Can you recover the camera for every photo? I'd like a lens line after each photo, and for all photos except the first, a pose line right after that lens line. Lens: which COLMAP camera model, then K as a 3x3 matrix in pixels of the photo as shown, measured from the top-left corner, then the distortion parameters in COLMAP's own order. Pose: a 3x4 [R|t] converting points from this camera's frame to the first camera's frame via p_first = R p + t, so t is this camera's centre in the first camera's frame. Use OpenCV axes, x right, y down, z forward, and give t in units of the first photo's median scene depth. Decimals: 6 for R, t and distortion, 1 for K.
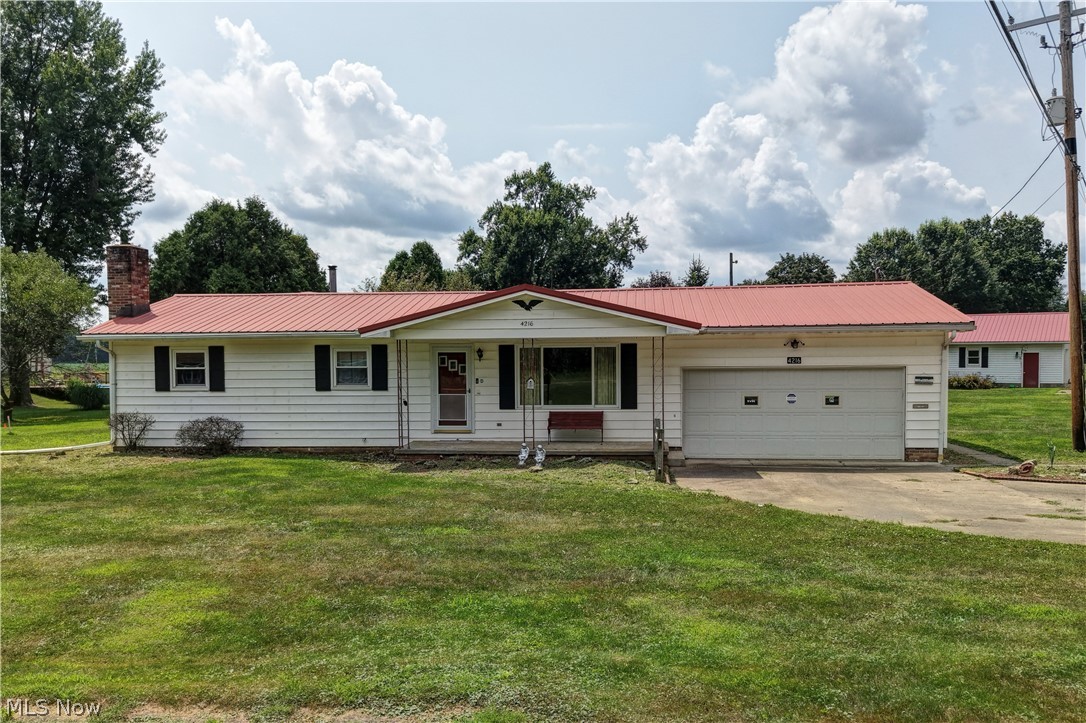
lens RADIAL K [[880.3, 0, 543.0], [0, 880.3, 361.5], [0, 0, 1]] dist [0.006356, 0.001485]
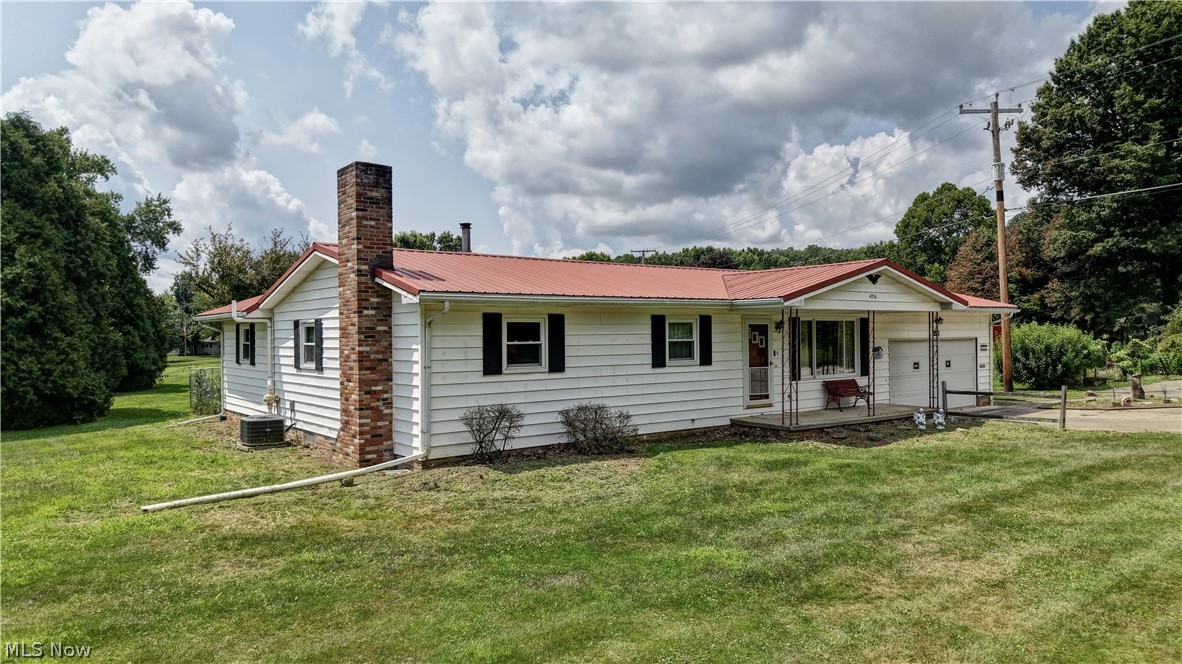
lens RADIAL K [[780.2, 0, 572.3], [0, 780.2, 331.2], [0, 0, 1]] dist [0.038969, -0.031080]
pose [[0.740907, 0.004998, 0.671589, -0.829141], [0.012501, 0.999696, -0.021231, 0.012892], [-0.671491, 0.024126, 0.740620, 0.490238]]
